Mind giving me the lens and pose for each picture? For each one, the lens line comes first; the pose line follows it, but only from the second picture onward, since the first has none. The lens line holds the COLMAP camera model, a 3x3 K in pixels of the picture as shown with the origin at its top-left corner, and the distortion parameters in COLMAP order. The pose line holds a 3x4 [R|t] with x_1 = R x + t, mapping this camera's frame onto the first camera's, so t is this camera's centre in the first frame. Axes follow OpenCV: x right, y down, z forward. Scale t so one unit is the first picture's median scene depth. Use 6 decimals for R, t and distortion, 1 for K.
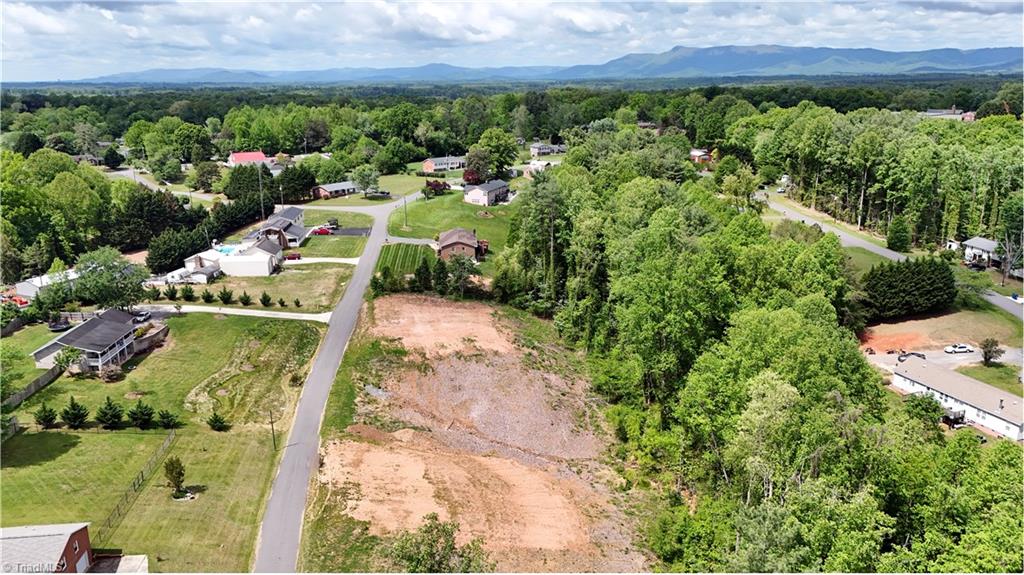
lens RADIAL K [[745.3, 0, 515.3], [0, 745.3, 287.3], [0, 0, 1]] dist [0.088024, -0.093198]
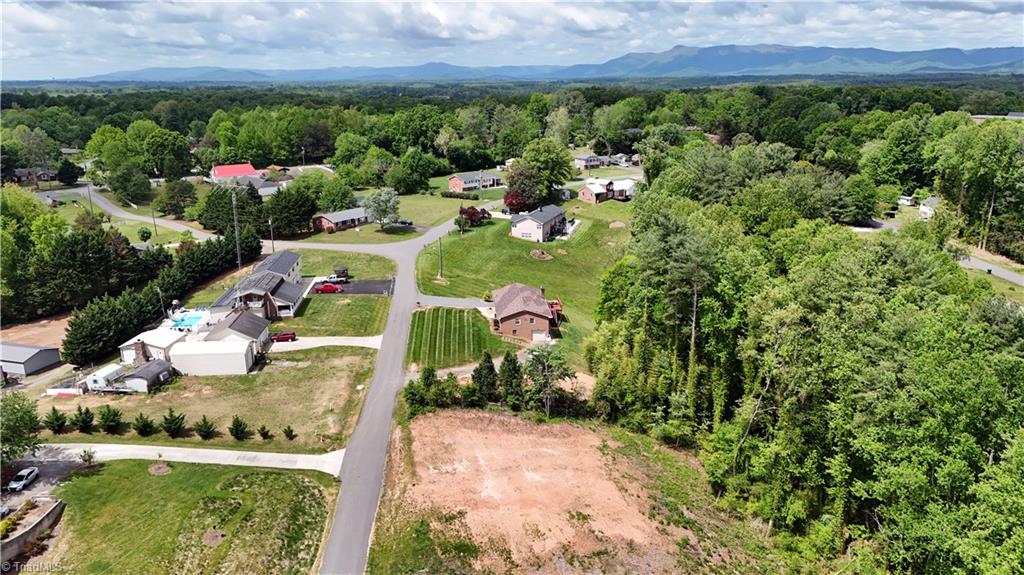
lens RADIAL K [[751.2, 0, 515.2], [0, 751.2, 268.1], [0, 0, 1]] dist [0.089188, -0.088987]
pose [[0.999996, 0.000935, 0.002554, -0.061403], [-0.000872, 0.999699, -0.024525, -0.058529], [-0.002576, 0.024523, 0.999696, 0.215803]]
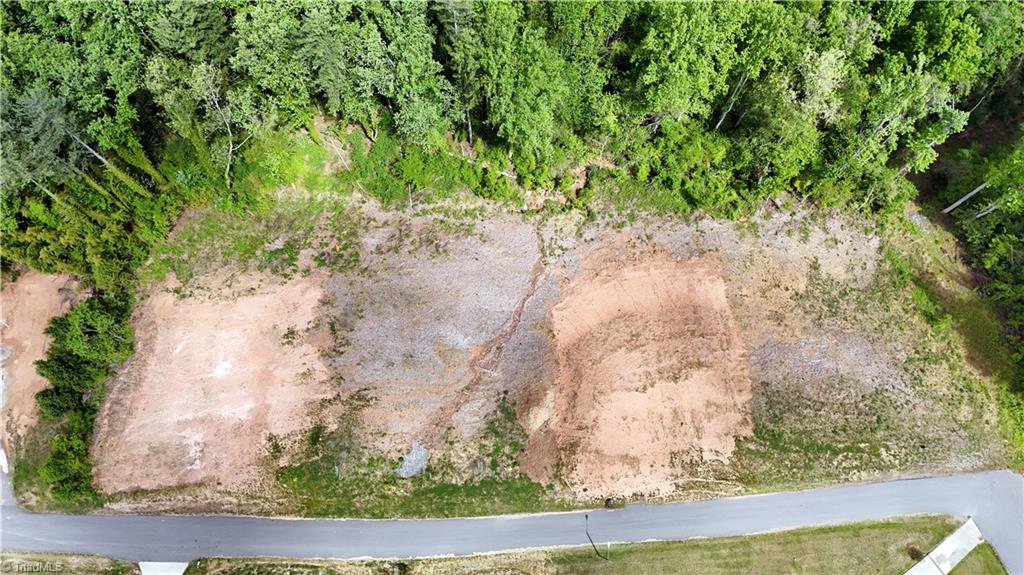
lens RADIAL K [[745.3, 0, 515.3], [0, 745.3, 287.3], [0, 0, 1]] dist [0.088024, -0.093198]
pose [[0.085941, -0.957995, 0.273606, -0.102519], [0.261137, 0.286680, 0.921749, -0.284011], [-0.961468, -0.007767, 0.274806, 0.327561]]
